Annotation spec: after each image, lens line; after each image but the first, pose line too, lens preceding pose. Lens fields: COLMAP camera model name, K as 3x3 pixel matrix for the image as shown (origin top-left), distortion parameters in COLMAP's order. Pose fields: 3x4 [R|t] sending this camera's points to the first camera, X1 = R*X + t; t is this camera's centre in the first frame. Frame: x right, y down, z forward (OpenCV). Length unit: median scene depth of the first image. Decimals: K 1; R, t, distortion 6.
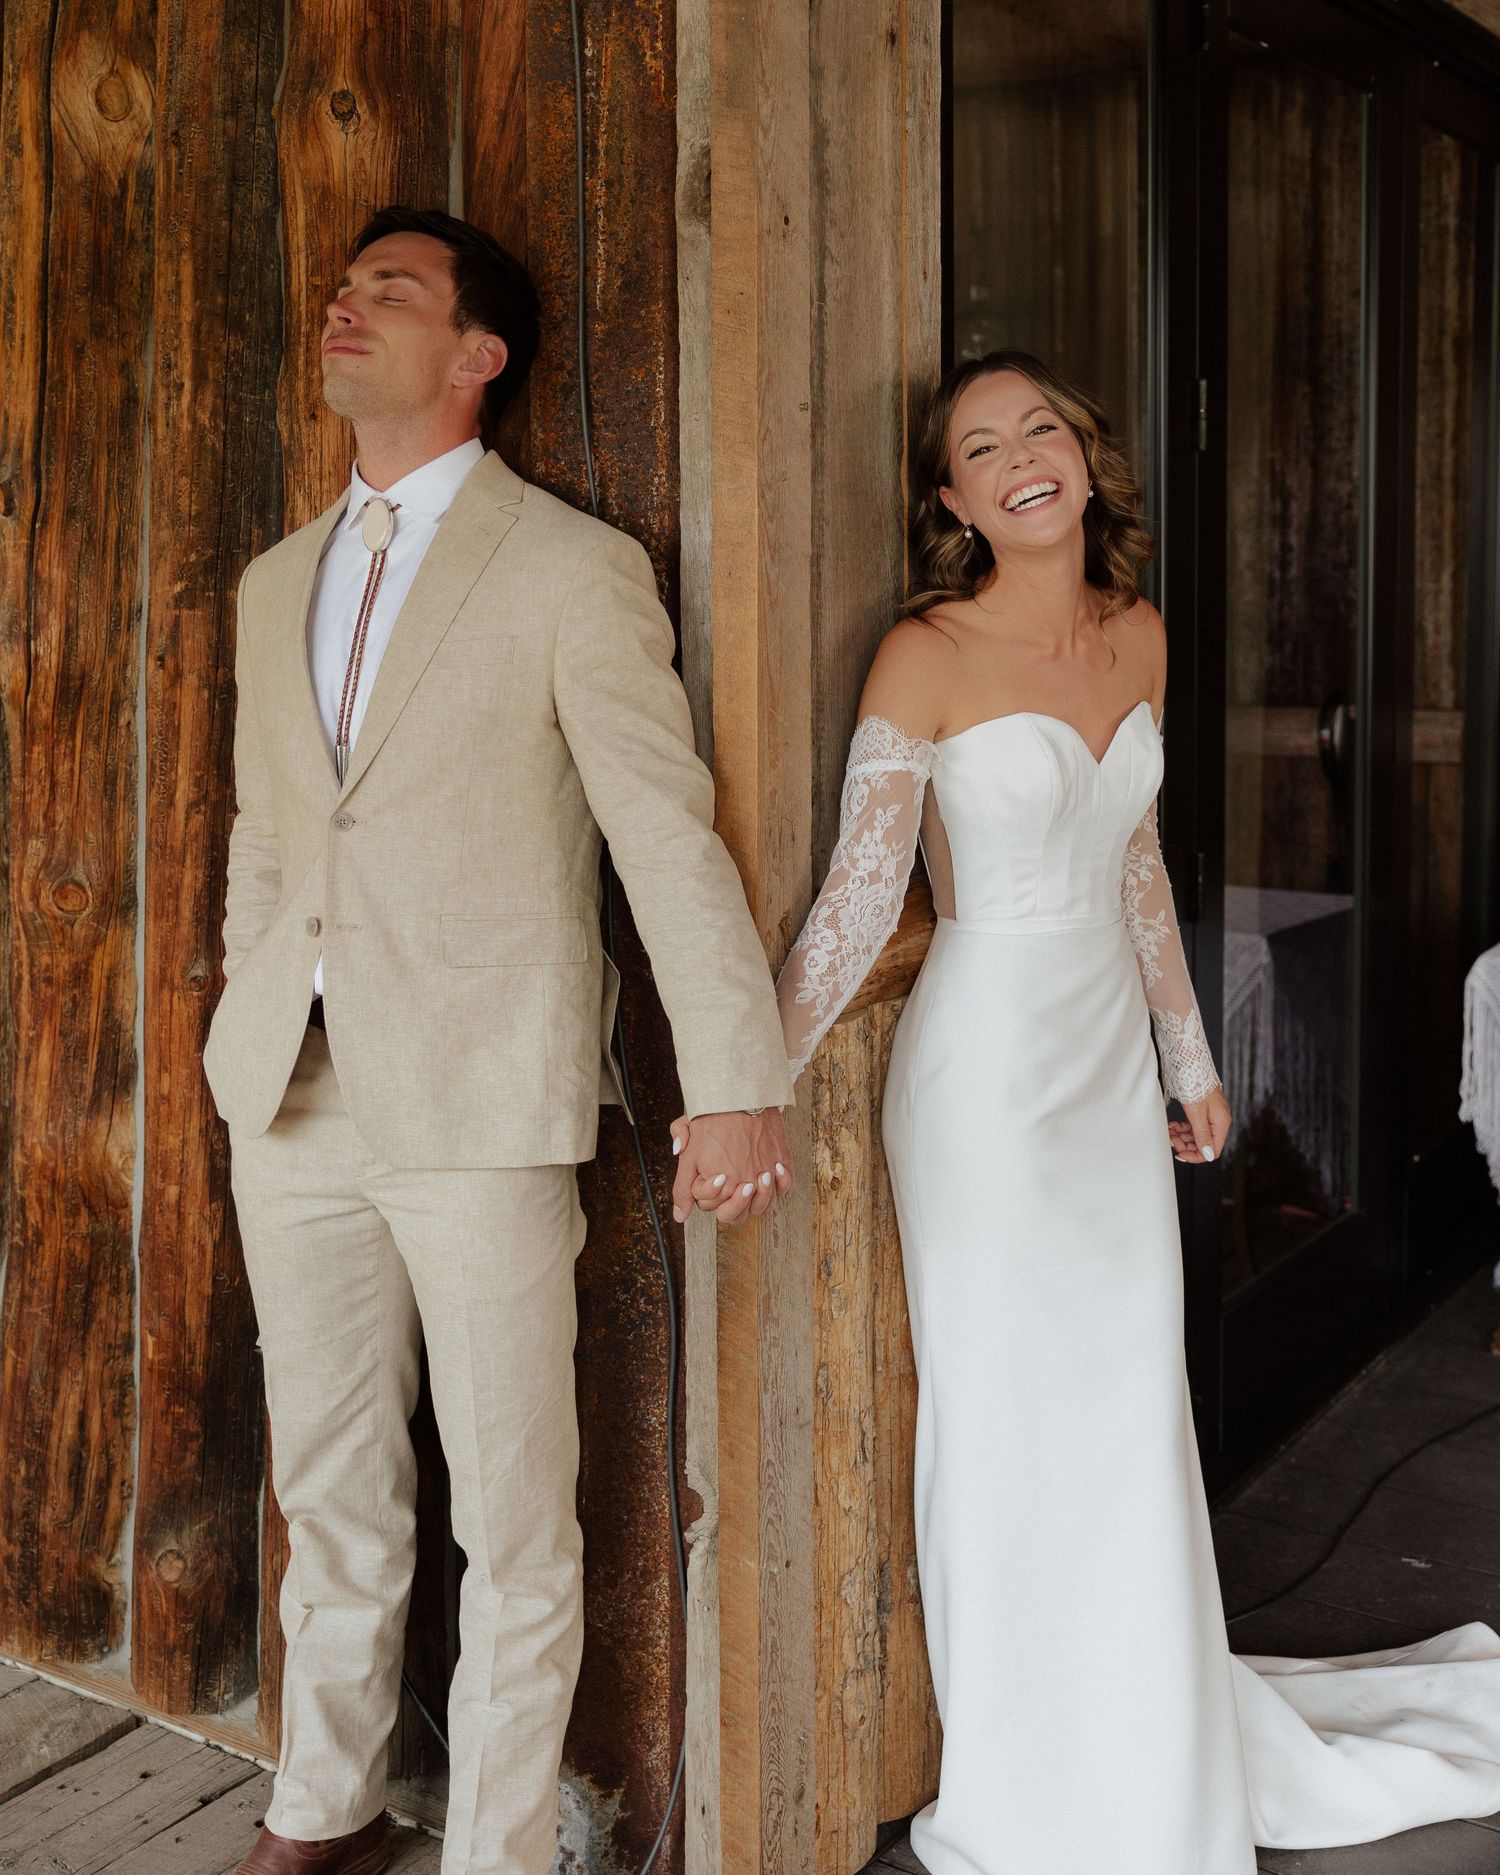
lens RADIAL K [[2257.3, 0, 750.9], [0, 2257.3, 766.0], [0, 0, 1]] dist [0.013901, 0.002472]
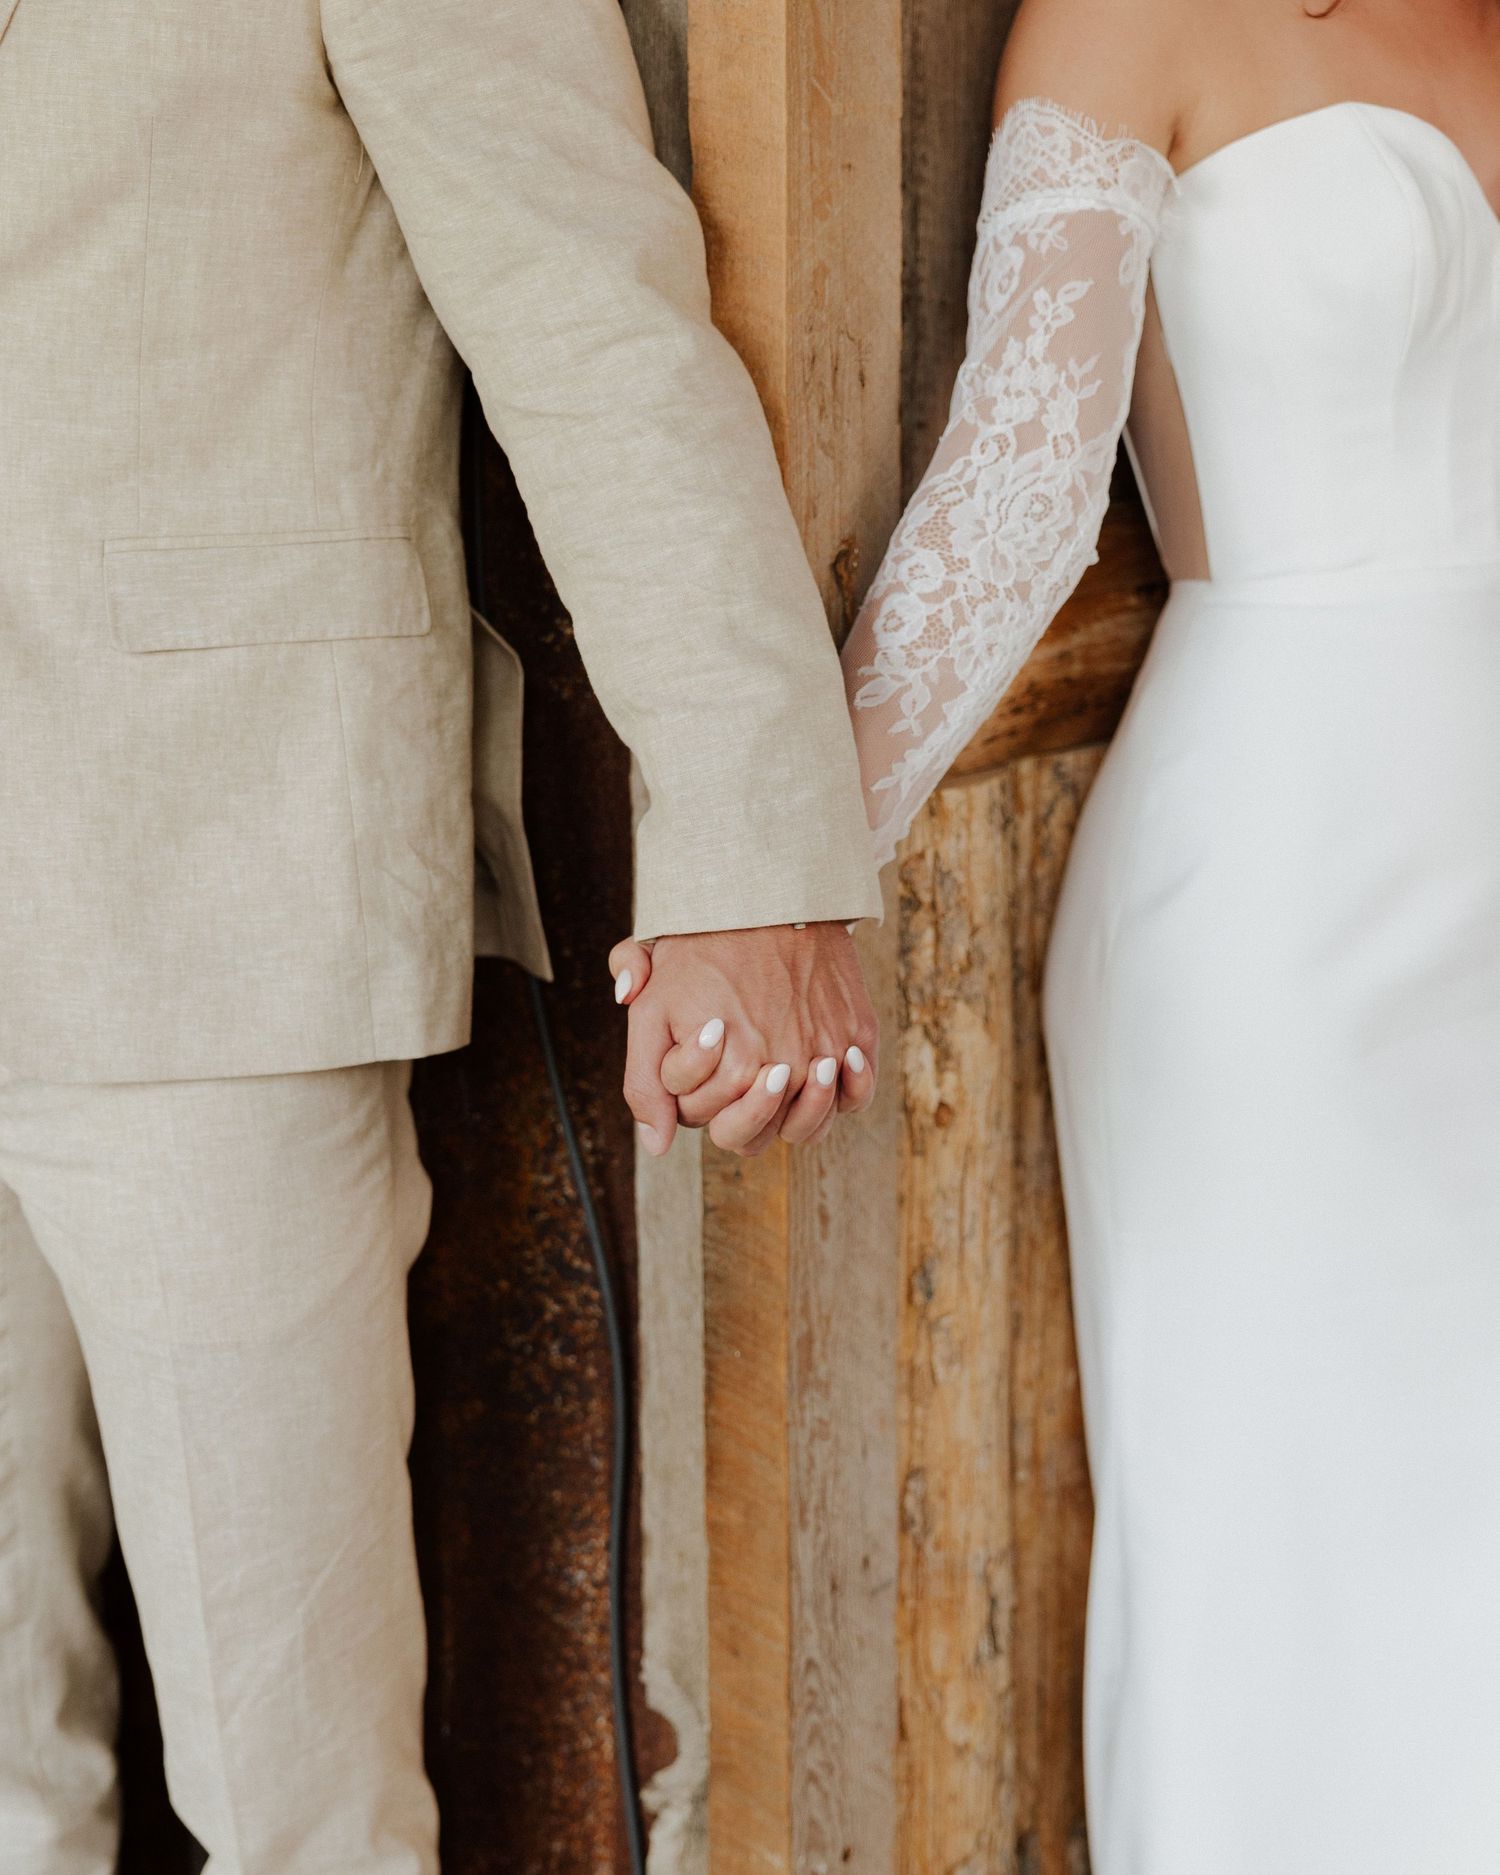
lens RADIAL K [[3182.7, 0, 755.1], [0, 3182.7, 1049.9], [0, 0, 1]] dist [0.029165, -0.080560]
pose [[0.999997, -0.002043, -0.001103, -0.002789], [0.002176, 0.990210, 0.139566, 0.072460], [0.000807, -0.139568, 0.990212, 0.308138]]
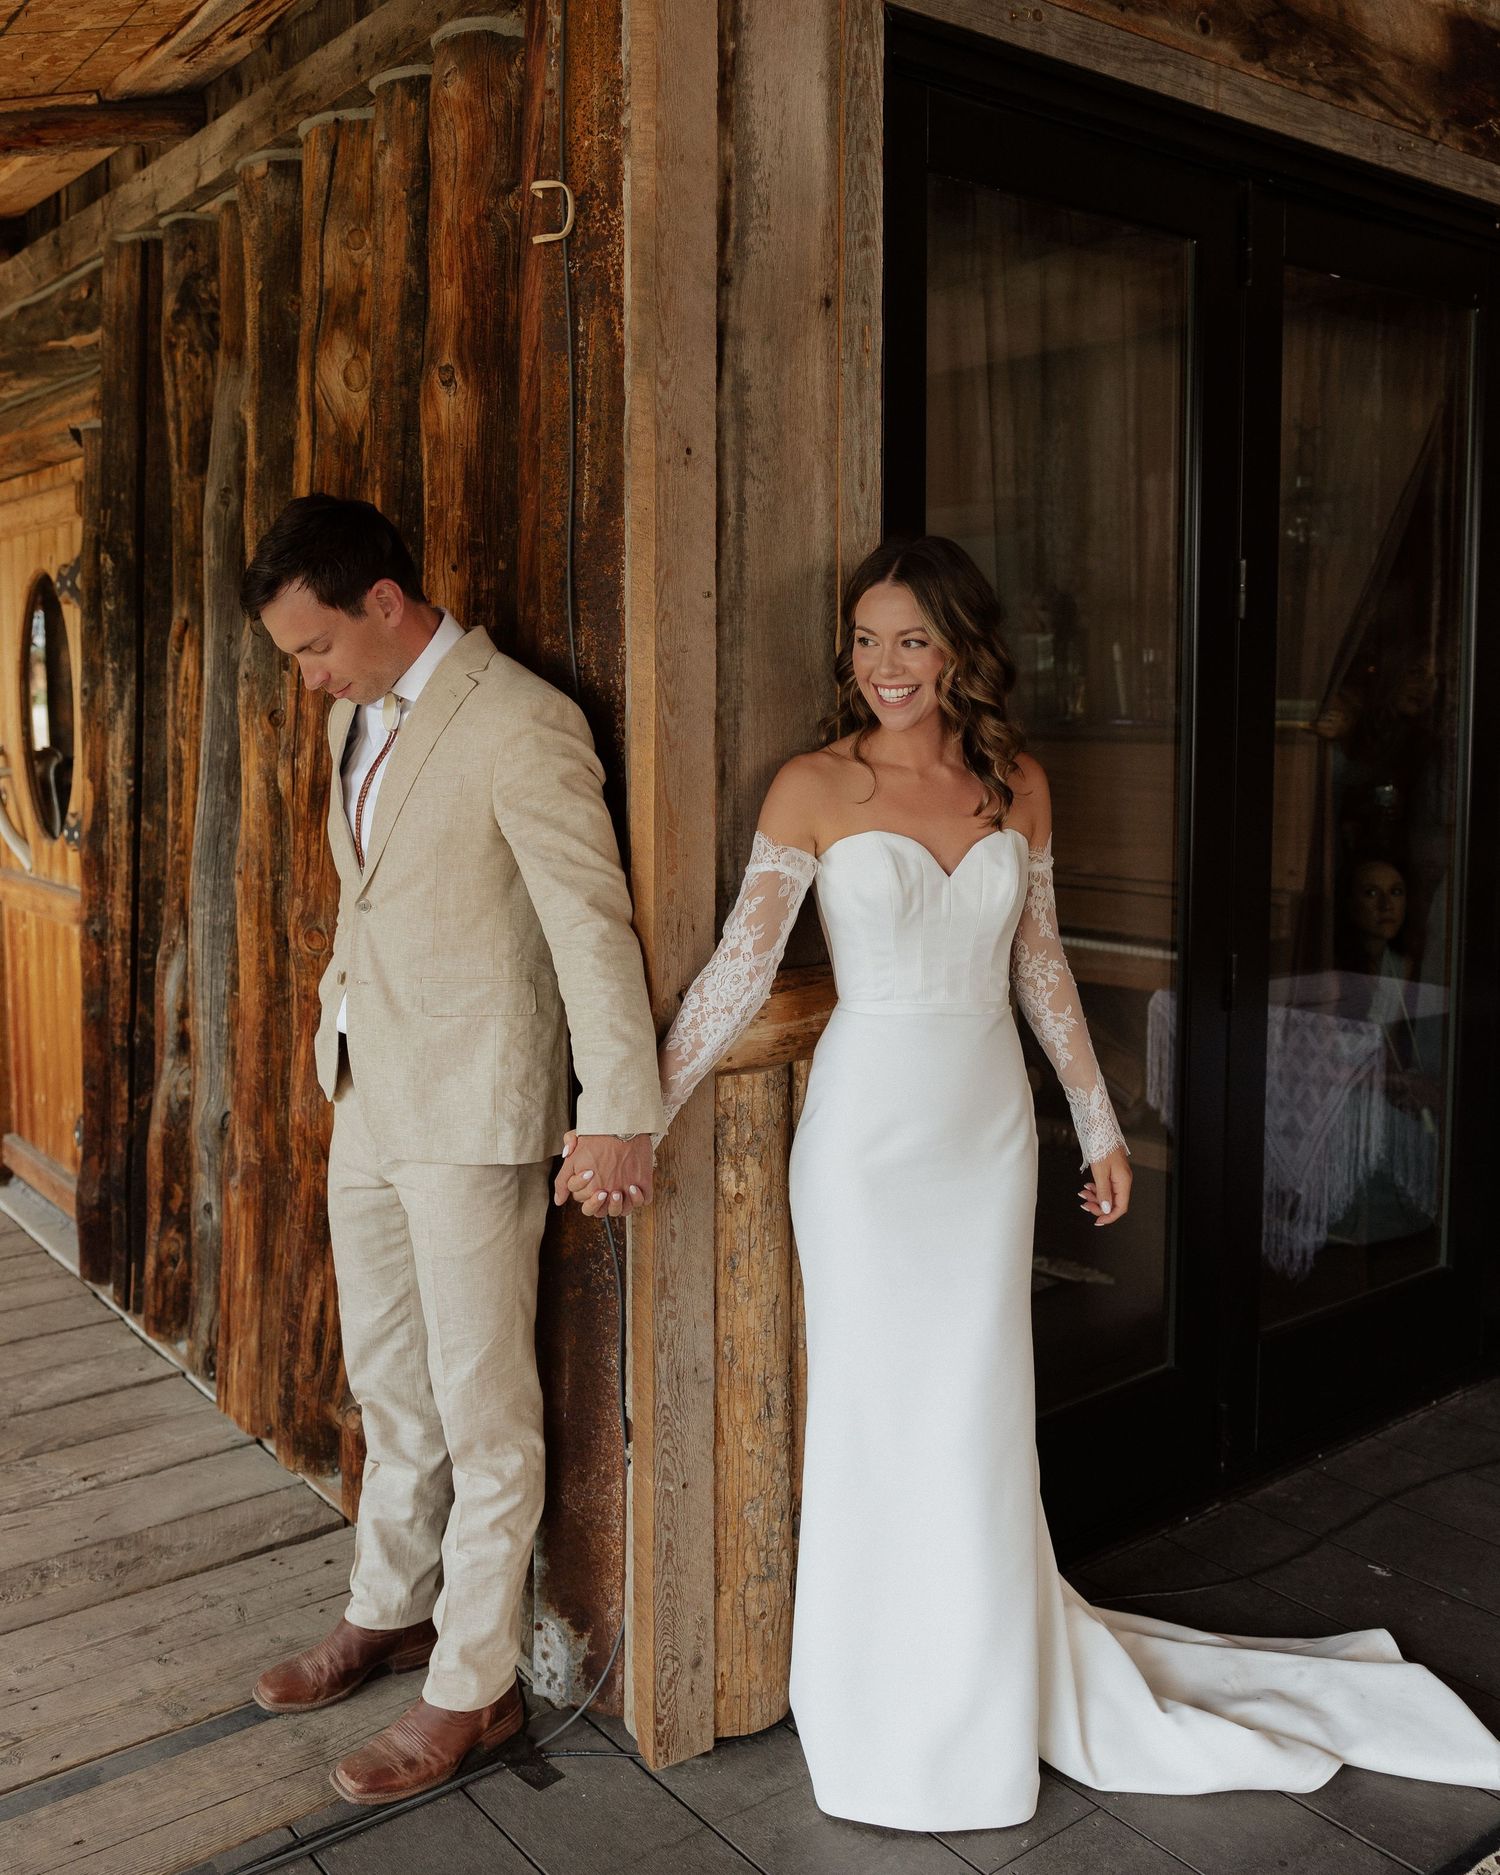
lens RADIAL K [[1724.3, 0, 748.7], [0, 1724.3, 844.8], [0, 0, 1]] dist [-0.019305, 0.021733]
pose [[0.946998, 0.038983, -0.318864, 0.339715], [-0.038386, 0.999230, 0.008159, -0.023609], [0.318936, 0.004513, 0.947765, 0.070996]]
